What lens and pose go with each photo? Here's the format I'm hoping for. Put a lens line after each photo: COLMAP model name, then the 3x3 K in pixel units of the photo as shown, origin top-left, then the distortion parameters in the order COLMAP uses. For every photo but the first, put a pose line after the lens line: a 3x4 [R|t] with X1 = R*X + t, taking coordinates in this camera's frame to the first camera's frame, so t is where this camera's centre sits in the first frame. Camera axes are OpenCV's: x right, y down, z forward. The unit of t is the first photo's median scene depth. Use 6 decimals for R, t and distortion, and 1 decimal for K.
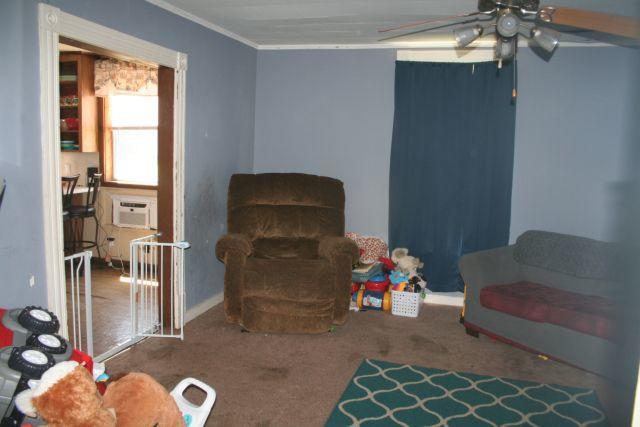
lens RADIAL K [[541.0, 0, 317.6], [0, 541.0, 212.8], [0, 0, 1]] dist [-0.040916, 0.016105]
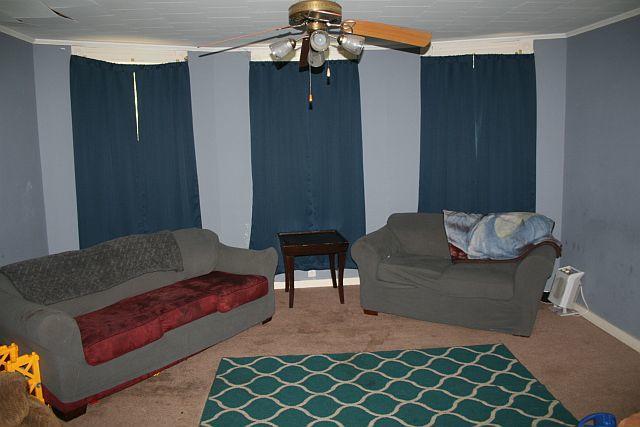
lens RADIAL K [[541.0, 0, 317.6], [0, 541.0, 212.8], [0, 0, 1]] dist [-0.040916, 0.016105]
pose [[-0.287846, -0.163011, 0.943701, -0.349815], [0.150075, 0.965554, 0.212562, -0.110496], [-0.945845, 0.202811, -0.253467, 0.634699]]
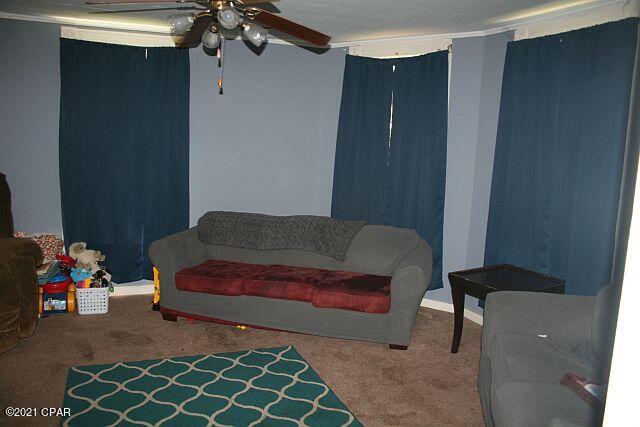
lens RADIAL K [[541.0, 0, 317.6], [0, 541.0, 212.8], [0, 0, 1]] dist [-0.040916, 0.016105]
pose [[0.808596, -0.083964, 0.582343, -0.053495], [0.067380, 0.996468, 0.050115, -0.004245], [-0.584494, -0.001284, 0.811397, 0.016858]]
